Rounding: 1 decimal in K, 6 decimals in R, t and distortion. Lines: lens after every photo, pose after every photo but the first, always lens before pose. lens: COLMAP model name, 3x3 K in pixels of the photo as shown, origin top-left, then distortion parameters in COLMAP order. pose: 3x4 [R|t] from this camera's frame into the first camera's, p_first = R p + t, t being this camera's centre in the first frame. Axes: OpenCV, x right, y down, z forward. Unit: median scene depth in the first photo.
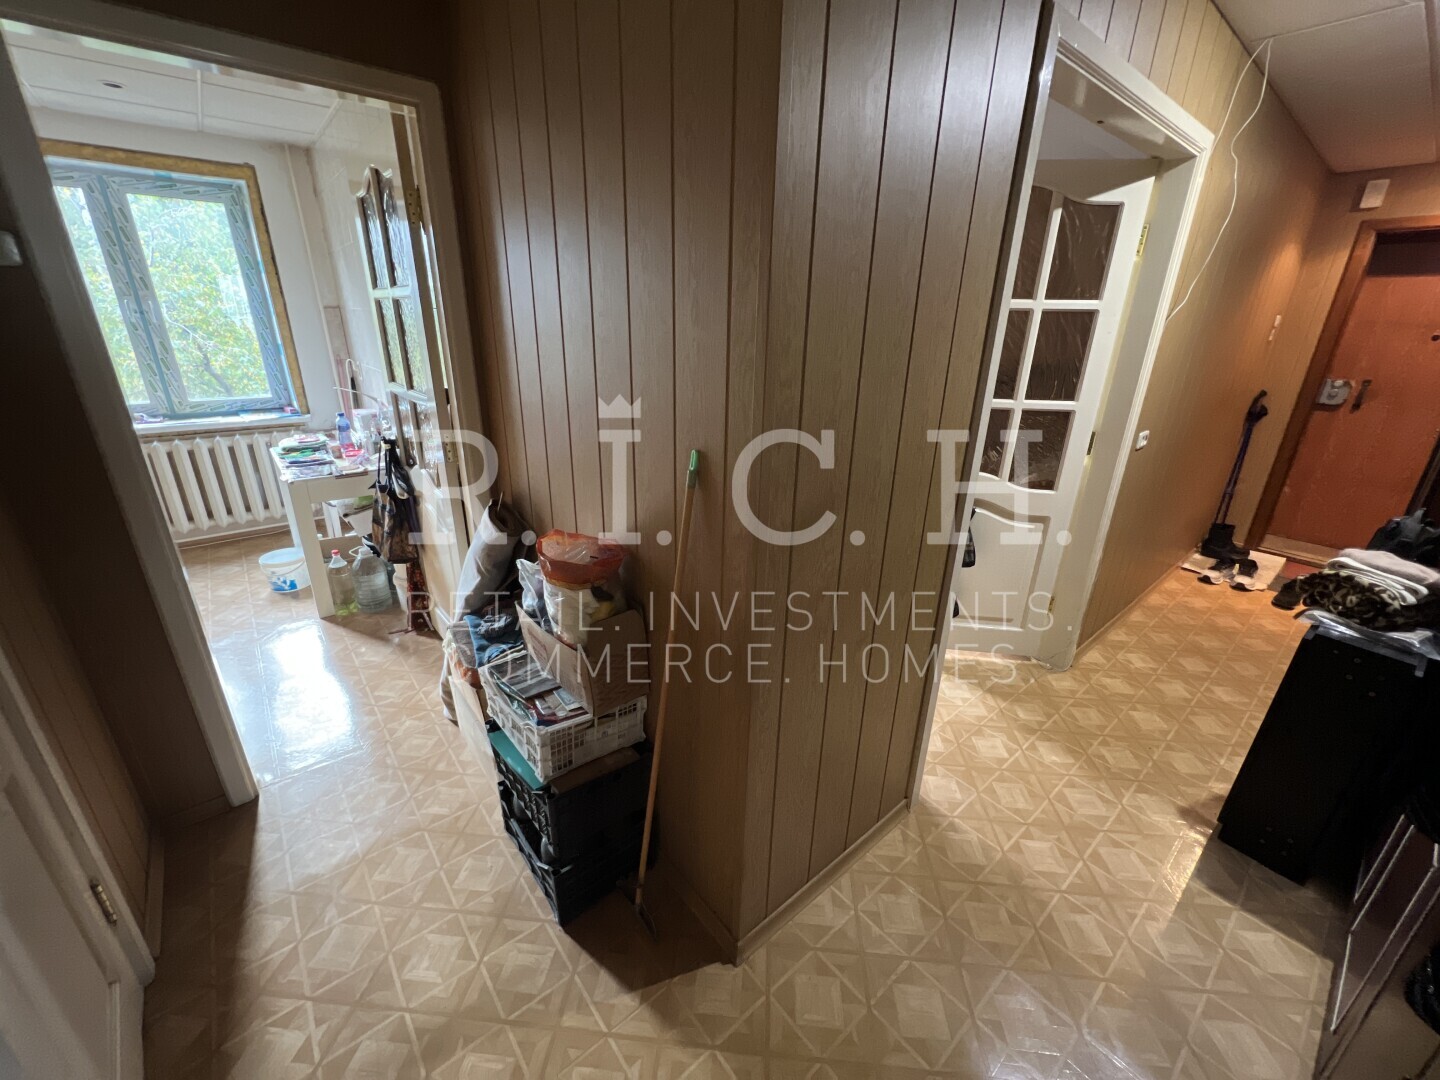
lens RADIAL K [[575.4, 0, 717.8], [0, 575.4, 535.9], [0, 0, 1]] dist [-0.000955, 0.000775]
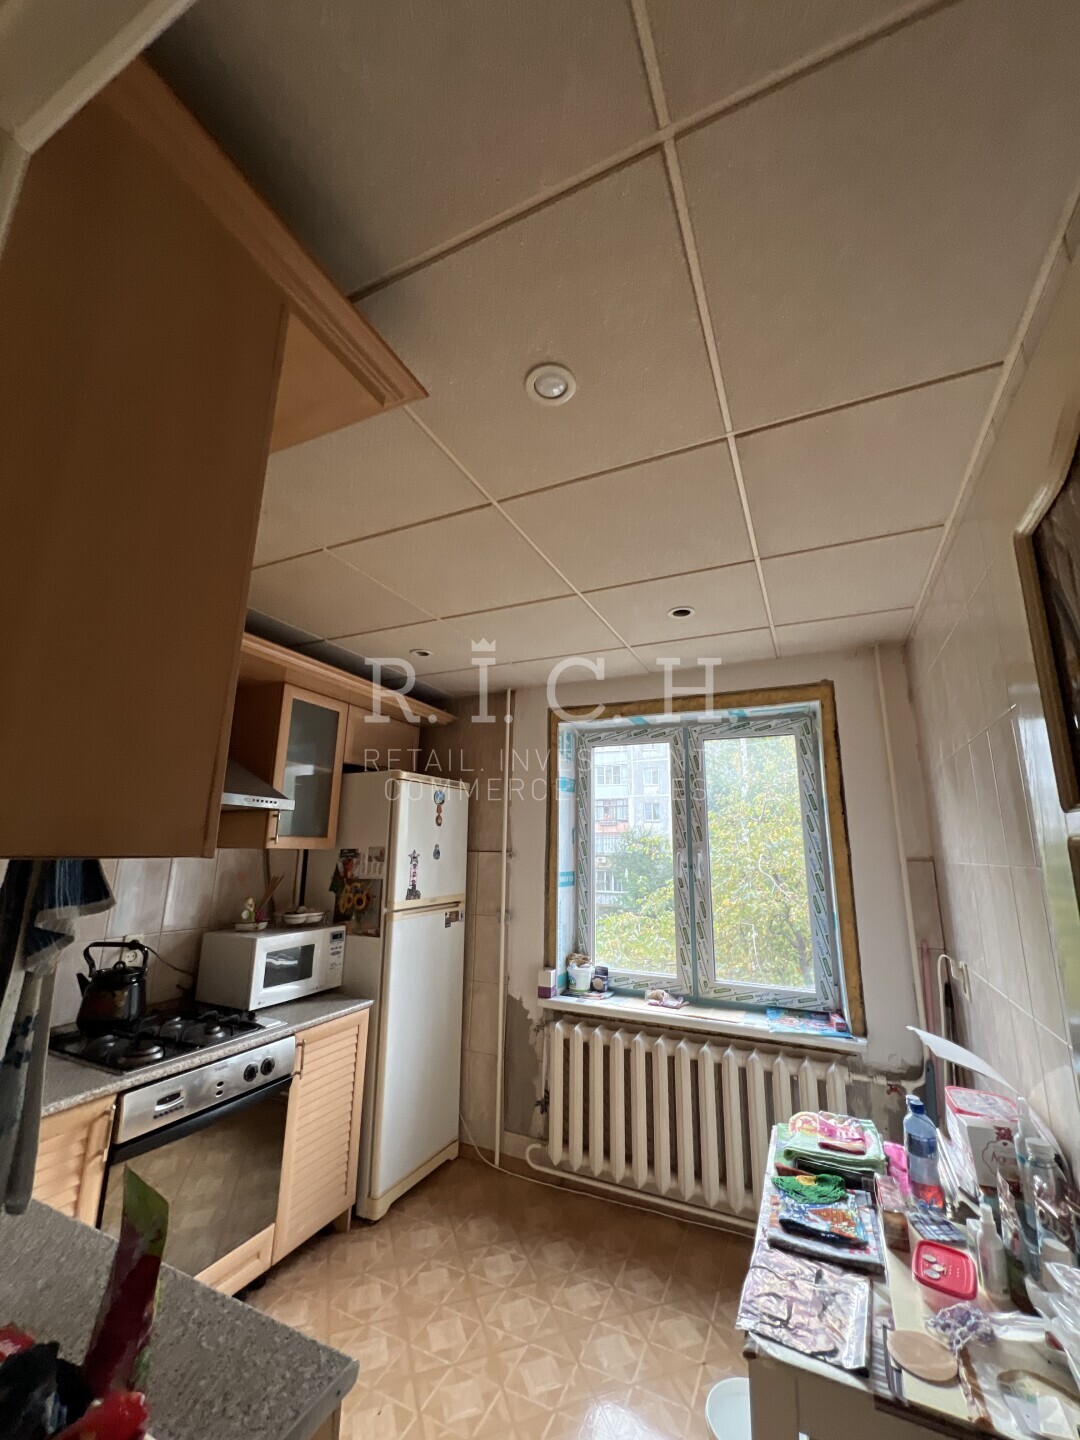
lens RADIAL K [[575.4, 0, 542.2], [0, 575.4, 720.9], [0, 0, 1]] dist [-0.000955, 0.000775]
pose [[0.423099, -0.213711, -0.880520, -0.325268], [-0.329680, 0.868868, -0.369297, -0.200512], [0.843978, 0.446539, 0.297161, 0.494448]]
